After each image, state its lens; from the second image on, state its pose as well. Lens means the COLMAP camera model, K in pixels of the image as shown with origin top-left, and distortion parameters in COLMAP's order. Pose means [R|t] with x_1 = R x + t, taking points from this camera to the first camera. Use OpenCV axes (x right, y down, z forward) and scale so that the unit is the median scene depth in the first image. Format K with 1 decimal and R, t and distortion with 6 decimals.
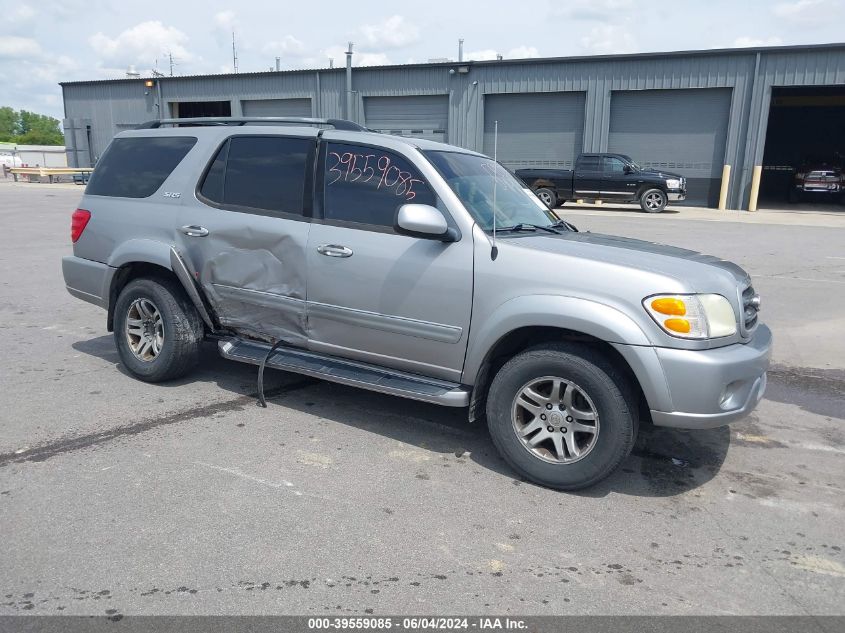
lens RADIAL K [[660.9, 0, 420.0], [0, 660.9, 333.4], [0, 0, 1]] dist [-0.008037, -0.007190]
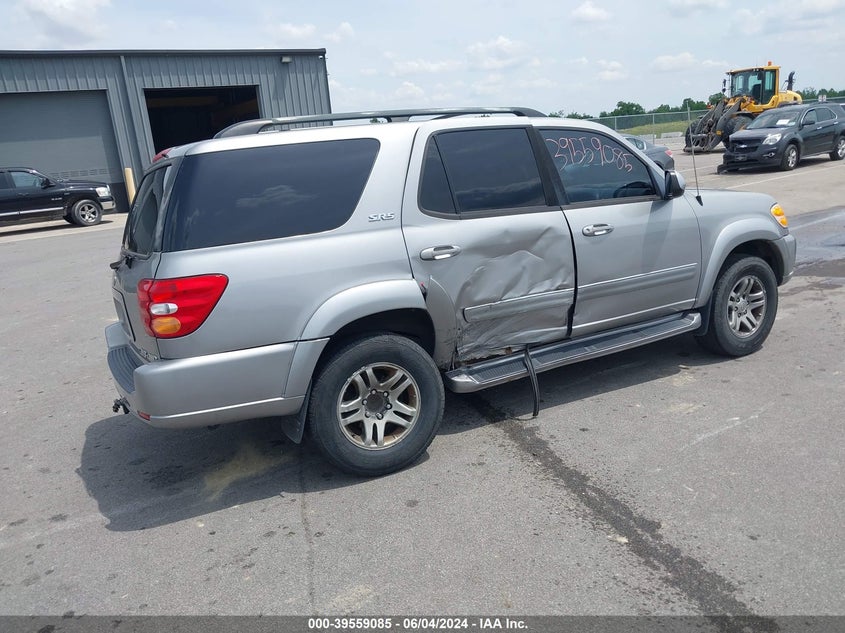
lens RADIAL K [[686.6, 0, 422.6], [0, 686.6, 314.5], [0, 0, 1]] dist [0.003416, -0.002731]
pose [[0.512408, -0.270171, 0.815135, -1.022471], [0.306825, 0.944163, 0.120061, -0.183693], [-0.802058, 0.188583, 0.566692, 0.535561]]
